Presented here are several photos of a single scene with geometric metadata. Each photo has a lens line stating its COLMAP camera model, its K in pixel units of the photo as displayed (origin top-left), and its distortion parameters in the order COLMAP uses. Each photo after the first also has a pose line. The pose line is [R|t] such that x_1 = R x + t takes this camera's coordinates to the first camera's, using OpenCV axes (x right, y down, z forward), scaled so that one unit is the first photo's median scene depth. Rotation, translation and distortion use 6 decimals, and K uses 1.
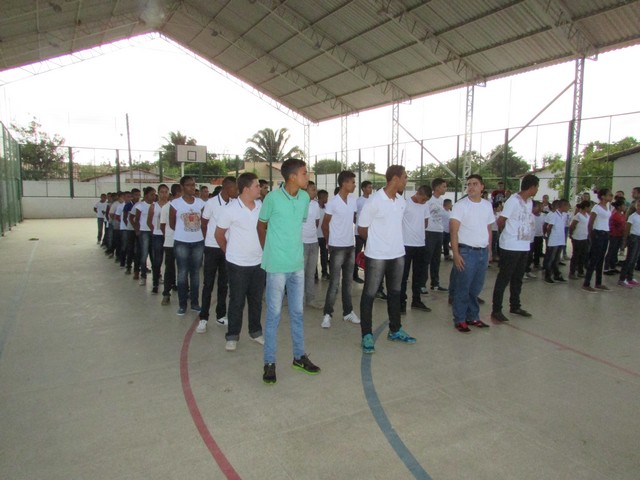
lens RADIAL K [[456.4, 0, 322.0], [0, 456.4, 238.0], [0, 0, 1]] dist [-0.018394, 0.005395]
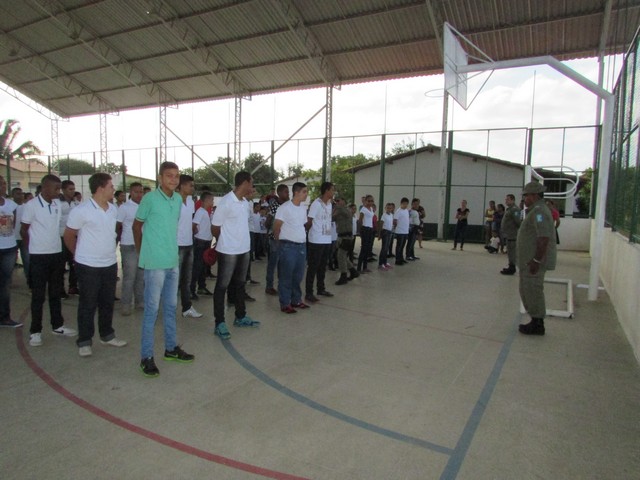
lens RADIAL K [[454.3, 0, 319.6], [0, 454.3, 236.3], [0, 0, 1]] dist [-0.022318, 0.002352]
pose [[0.865469, -0.031333, 0.499982, -0.058038], [0.038075, 0.999269, -0.003285, 0.003421], [-0.499514, 0.021880, 0.866030, -0.019567]]
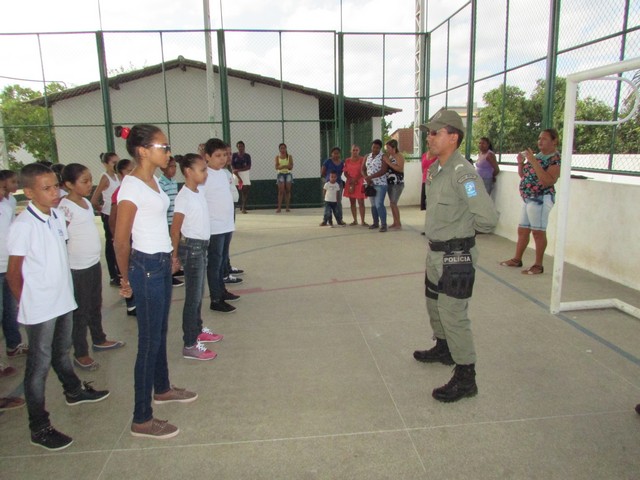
lens RADIAL K [[452.9, 0, 319.7], [0, 452.9, 237.0], [0, 0, 1]] dist [-0.025144, 0.000981]
pose [[0.427399, -0.194009, 0.883001, 0.142145], [0.120047, 0.980233, 0.157266, -0.024181], [-0.896057, 0.038787, 0.442241, 0.279750]]
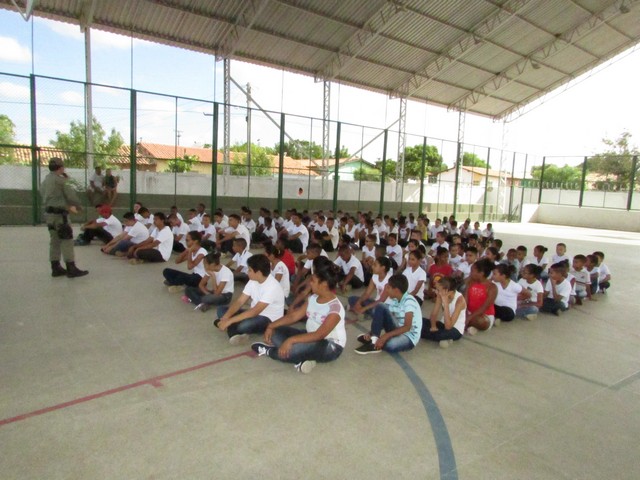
lens RADIAL K [[452.9, 0, 319.7], [0, 452.9, 237.0], [0, 0, 1]] dist [-0.025144, 0.000981]
pose [[0.094755, 0.113391, -0.989022, 0.544400], [-0.155731, 0.982949, 0.097775, -0.033524], [0.983244, 0.144757, 0.110798, 0.426191]]
